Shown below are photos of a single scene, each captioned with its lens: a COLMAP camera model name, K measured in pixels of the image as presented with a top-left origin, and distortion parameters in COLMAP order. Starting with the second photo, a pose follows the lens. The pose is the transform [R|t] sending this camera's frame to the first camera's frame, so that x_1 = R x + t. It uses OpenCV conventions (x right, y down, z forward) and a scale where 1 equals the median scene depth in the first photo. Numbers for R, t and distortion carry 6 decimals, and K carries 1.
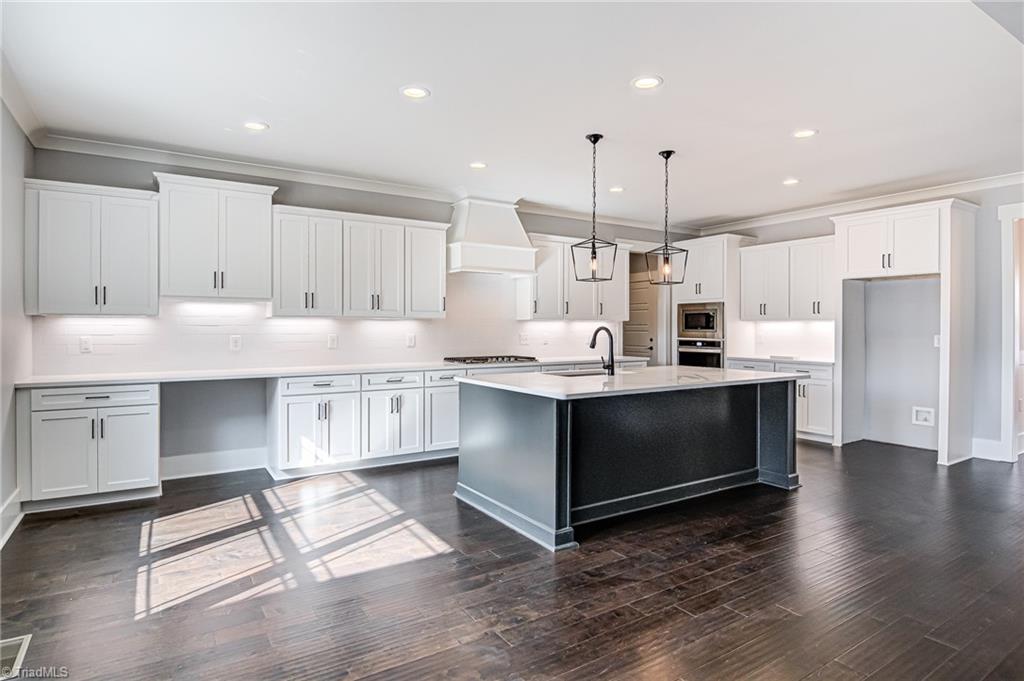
lens RADIAL K [[561.8, 0, 513.5], [0, 561.8, 322.5], [0, 0, 1]] dist [0.002863, -0.000074]
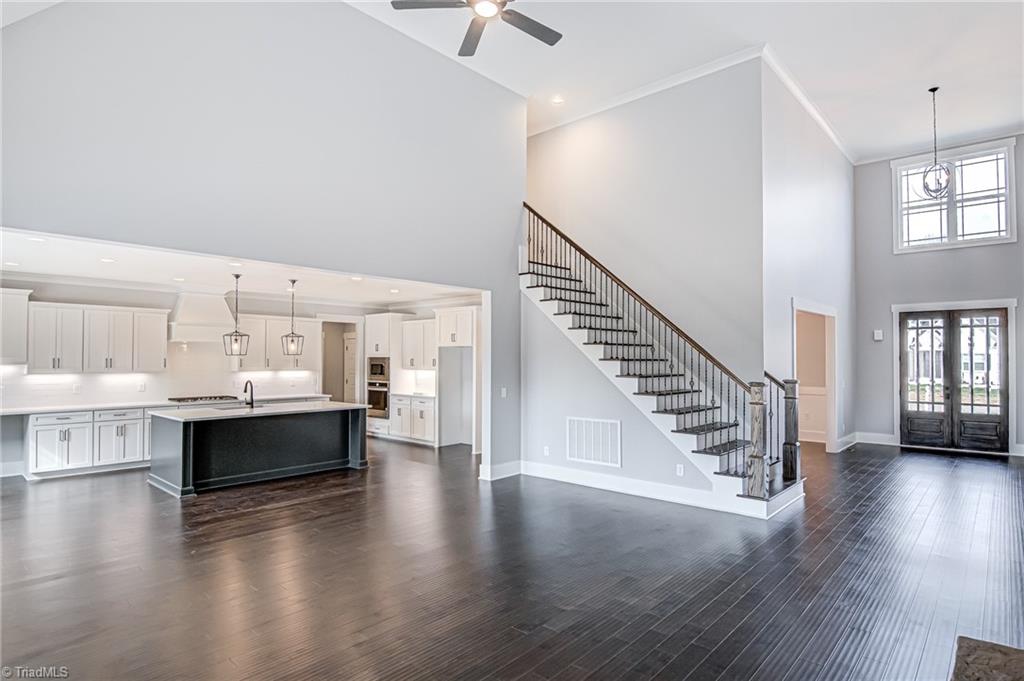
lens RADIAL K [[547.9, 0, 512.0], [0, 547.9, 340.5], [0, 0, 1]] dist [-0.005660, -0.001481]
pose [[0.965624, 0.009055, 0.259784, 0.416824], [-0.002917, 0.999708, -0.024006, -0.064043], [-0.259925, 0.022423, 0.965368, -0.703588]]
